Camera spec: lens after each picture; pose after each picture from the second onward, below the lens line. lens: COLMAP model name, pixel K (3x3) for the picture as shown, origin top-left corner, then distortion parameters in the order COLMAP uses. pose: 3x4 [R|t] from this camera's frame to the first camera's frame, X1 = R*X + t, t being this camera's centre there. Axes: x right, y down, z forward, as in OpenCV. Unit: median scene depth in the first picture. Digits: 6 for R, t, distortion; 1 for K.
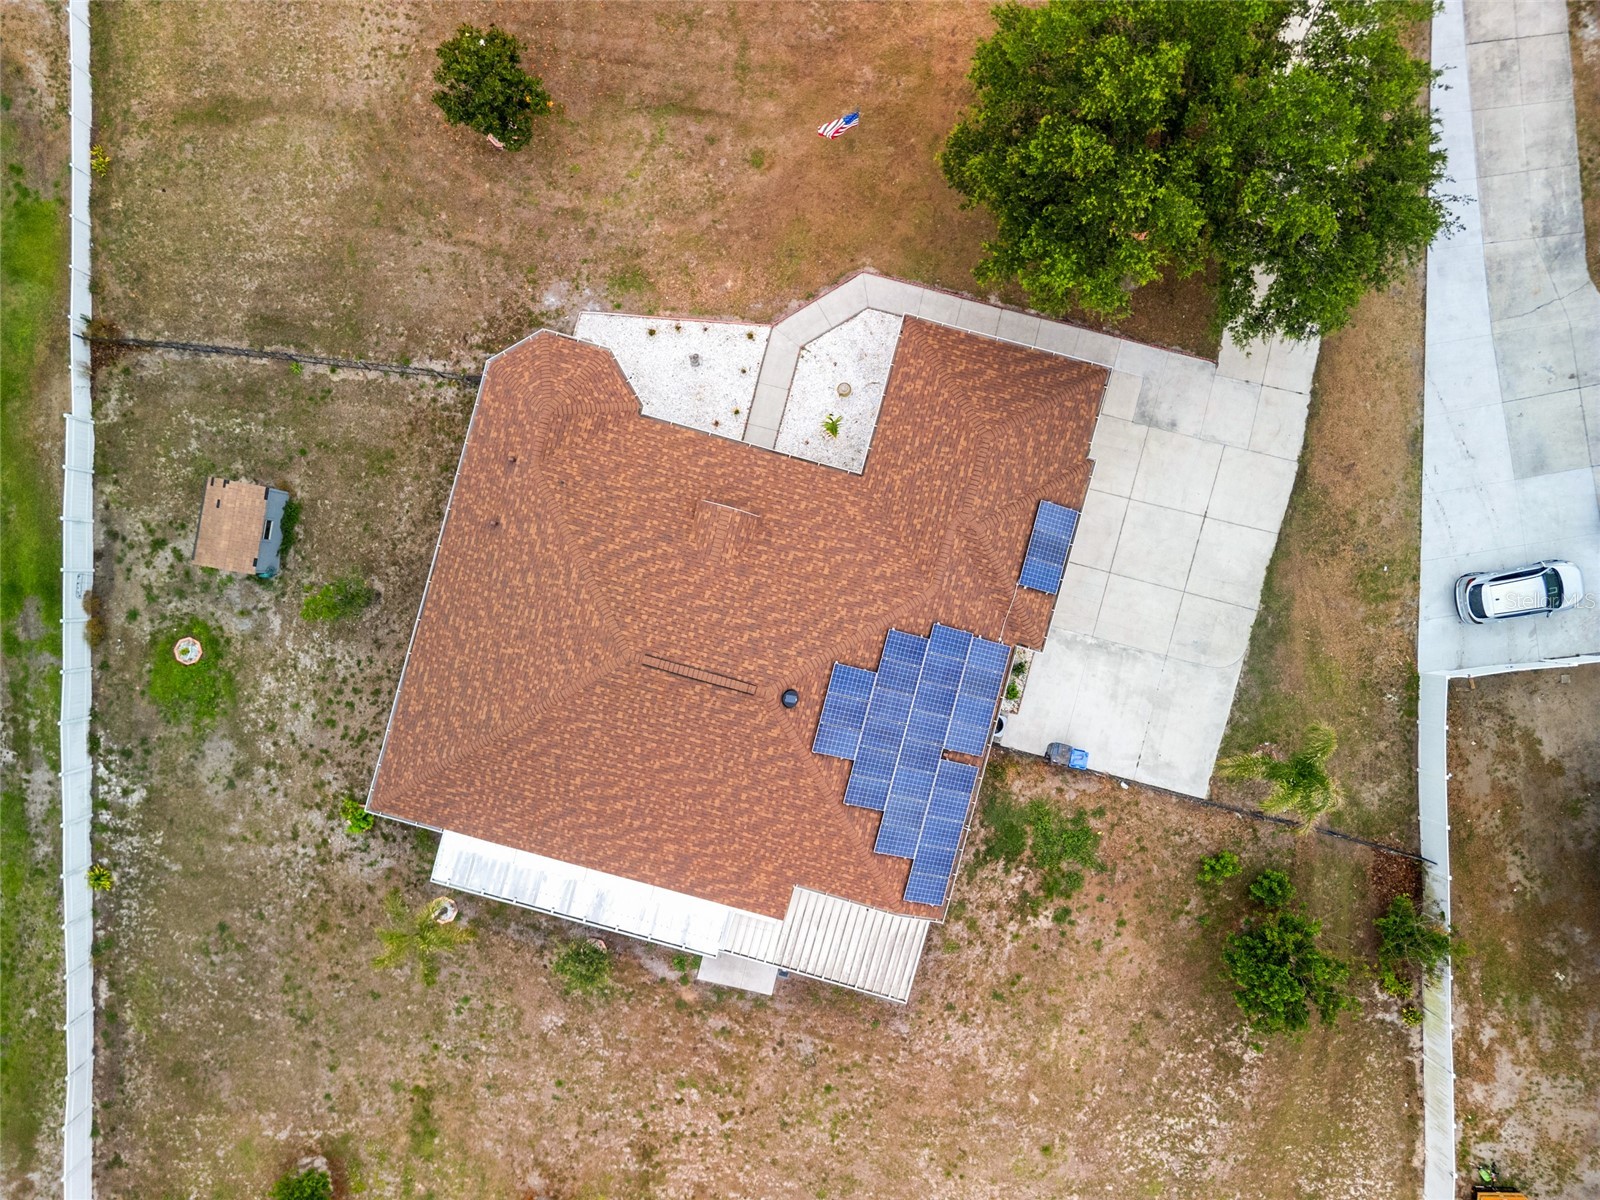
lens RADIAL K [[1111.8, 0, 802.0], [0, 1111.8, 582.5], [0, 0, 1]] dist [0.061921, -0.050331]
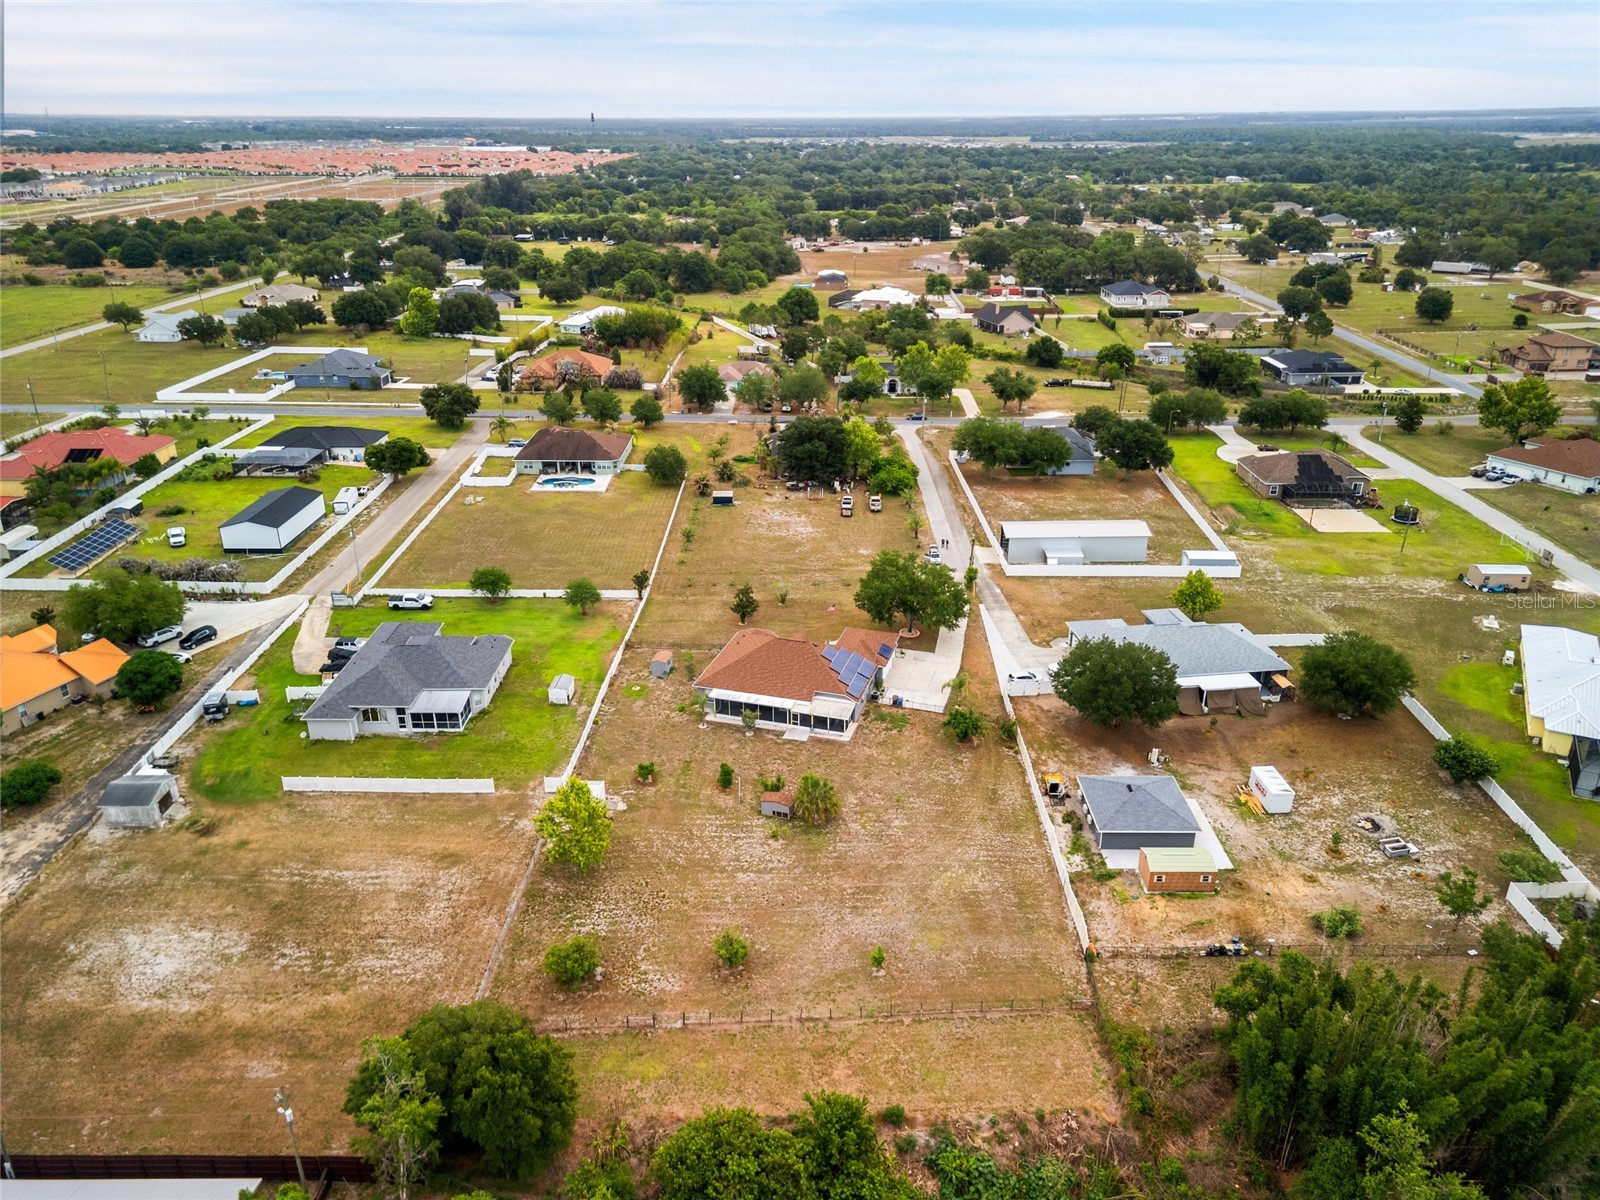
lens RADIAL K [[1111.8, 0, 801.3], [0, 1111.8, 630.4], [0, 0, 1]] dist [0.061921, -0.050331]
pose [[0.999447, 0.017618, -0.028194, 0.039860], [-0.032953, 0.412512, -0.910356, 3.018795], [-0.004409, 0.910782, 0.412865, -0.535300]]
